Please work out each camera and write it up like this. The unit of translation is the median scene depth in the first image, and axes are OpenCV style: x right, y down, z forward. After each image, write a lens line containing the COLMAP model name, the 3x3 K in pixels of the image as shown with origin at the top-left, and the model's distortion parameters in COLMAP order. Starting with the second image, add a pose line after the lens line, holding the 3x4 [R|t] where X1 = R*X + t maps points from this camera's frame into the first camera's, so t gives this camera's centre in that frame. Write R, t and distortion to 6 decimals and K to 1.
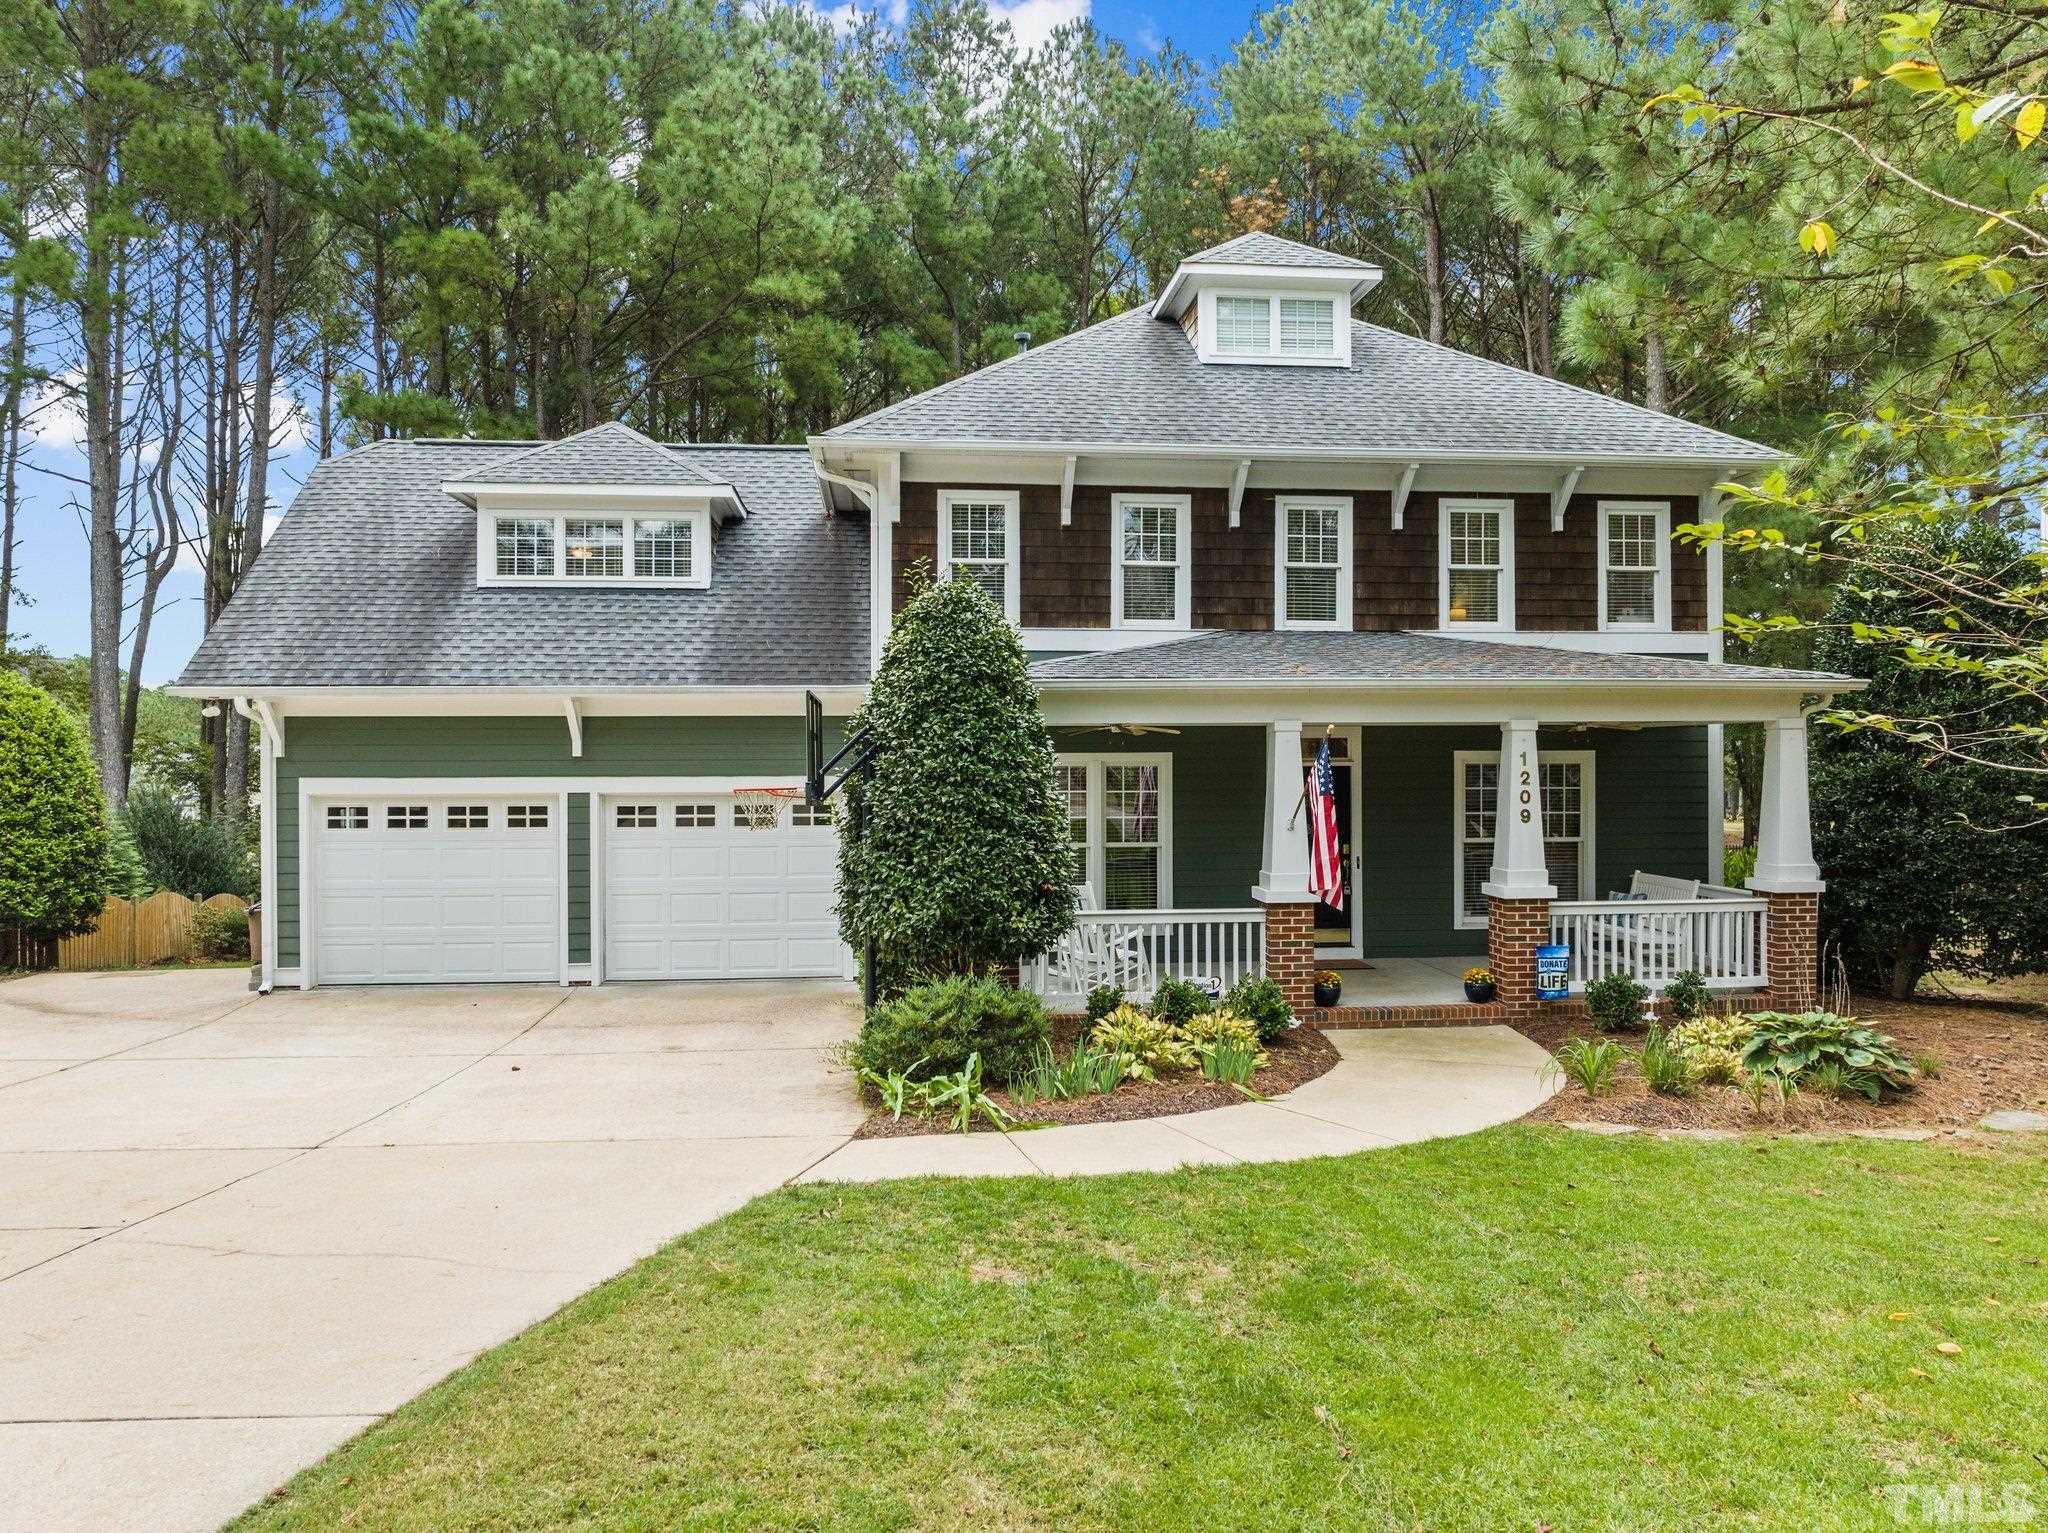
lens RADIAL K [[1466.9, 0, 1029.8], [0, 1466.9, 750.8], [0, 0, 1]] dist [-0.032933, -0.014563]
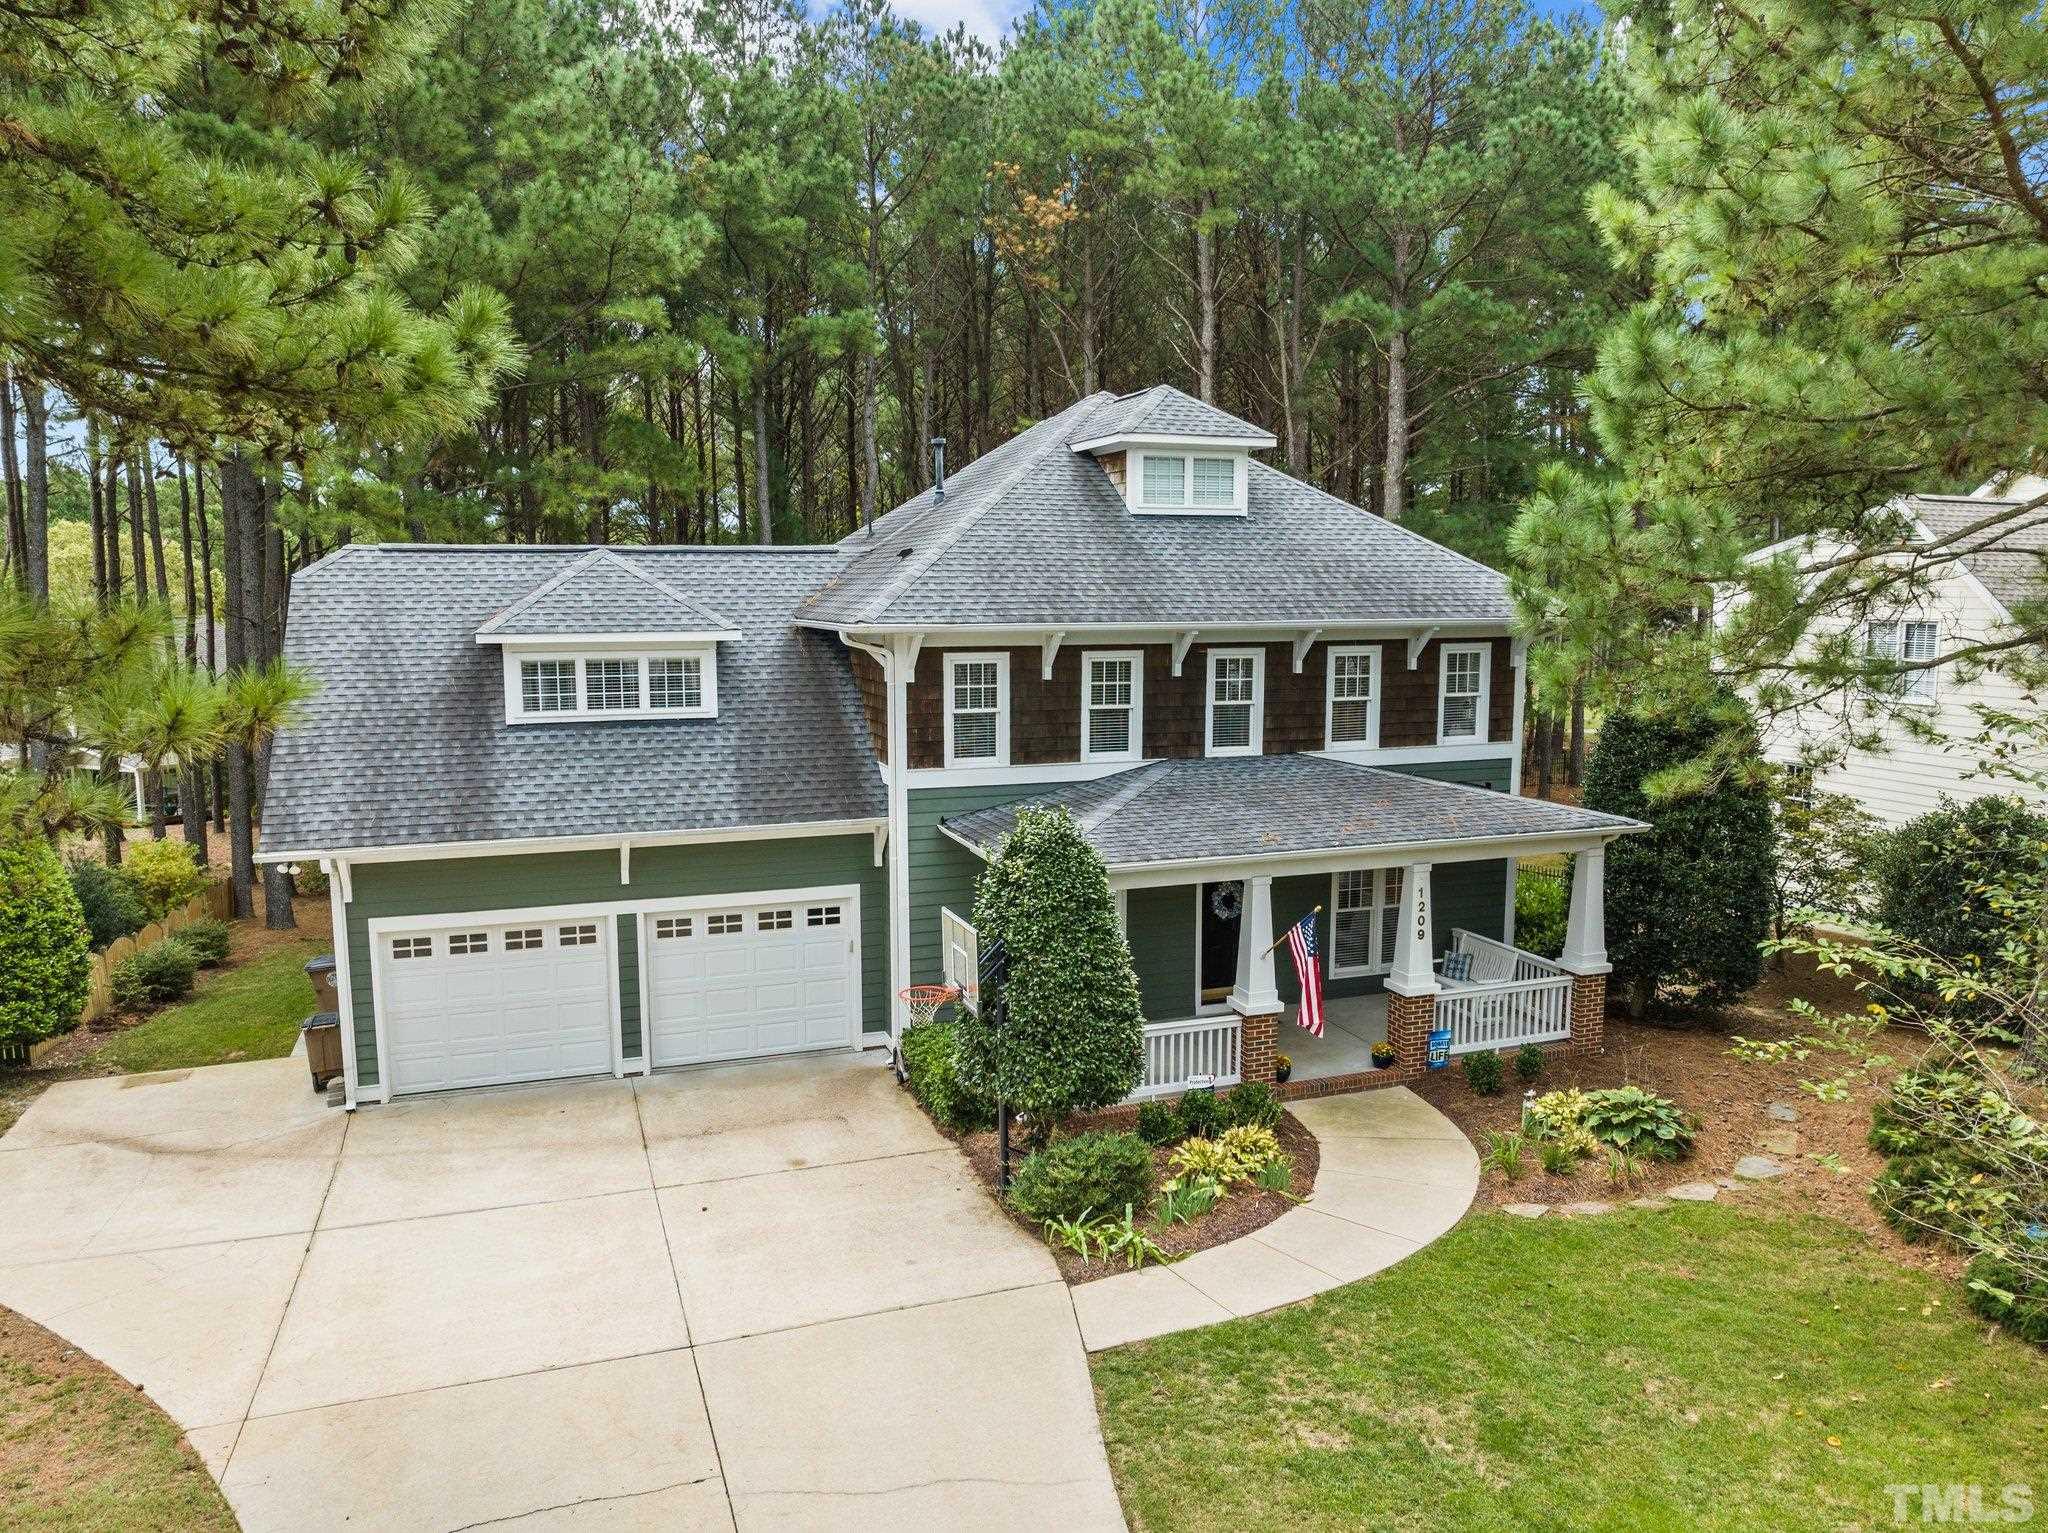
lens RADIAL K [[1466.9, 0, 1030.1], [0, 1466.9, 771.3], [0, 0, 1]] dist [-0.032933, -0.014563]
pose [[0.970356, -0.030171, 0.239788, -0.273654], [-0.002475, 0.990884, 0.134695, -0.236468], [-0.241666, -0.131296, 0.961436, -0.159260]]
